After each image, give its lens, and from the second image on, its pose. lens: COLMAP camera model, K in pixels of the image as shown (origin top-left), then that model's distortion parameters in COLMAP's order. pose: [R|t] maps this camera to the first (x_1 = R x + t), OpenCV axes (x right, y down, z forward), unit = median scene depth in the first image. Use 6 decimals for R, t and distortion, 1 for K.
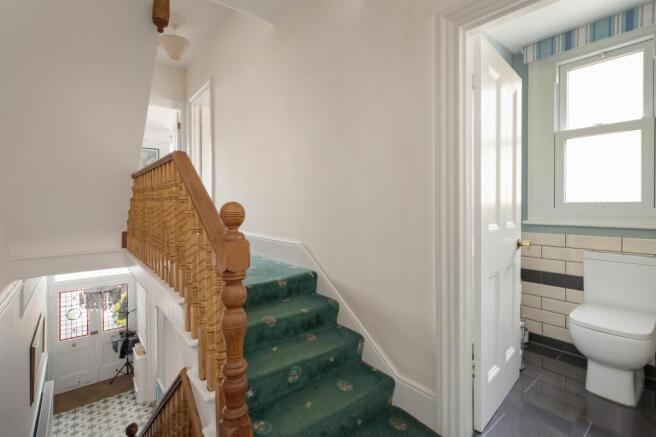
lens RADIAL K [[294.5, 0, 322.6], [0, 294.5, 220.2], [0, 0, 1]] dist [-0.002979, -0.000879]
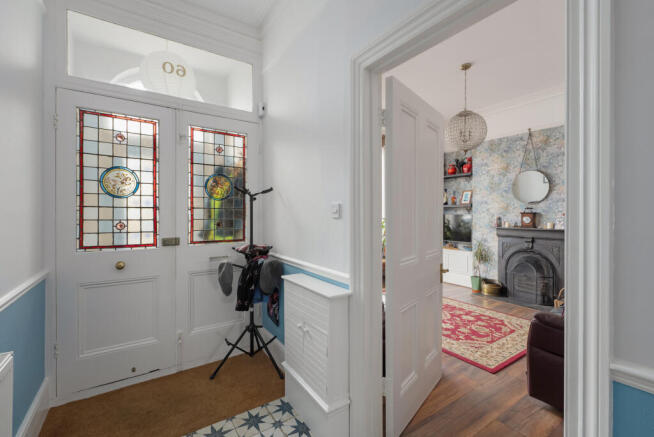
lens RADIAL K [[293.6, 0, 333.1], [0, 293.6, 215.1], [0, 0, 1]] dist [-0.002979, -0.000879]
pose [[0.998143, 0.004178, -0.060770, -0.545992], [-0.003281, 0.999884, 0.014844, 0.342142], [0.060825, -0.014618, 0.998041, 0.635781]]
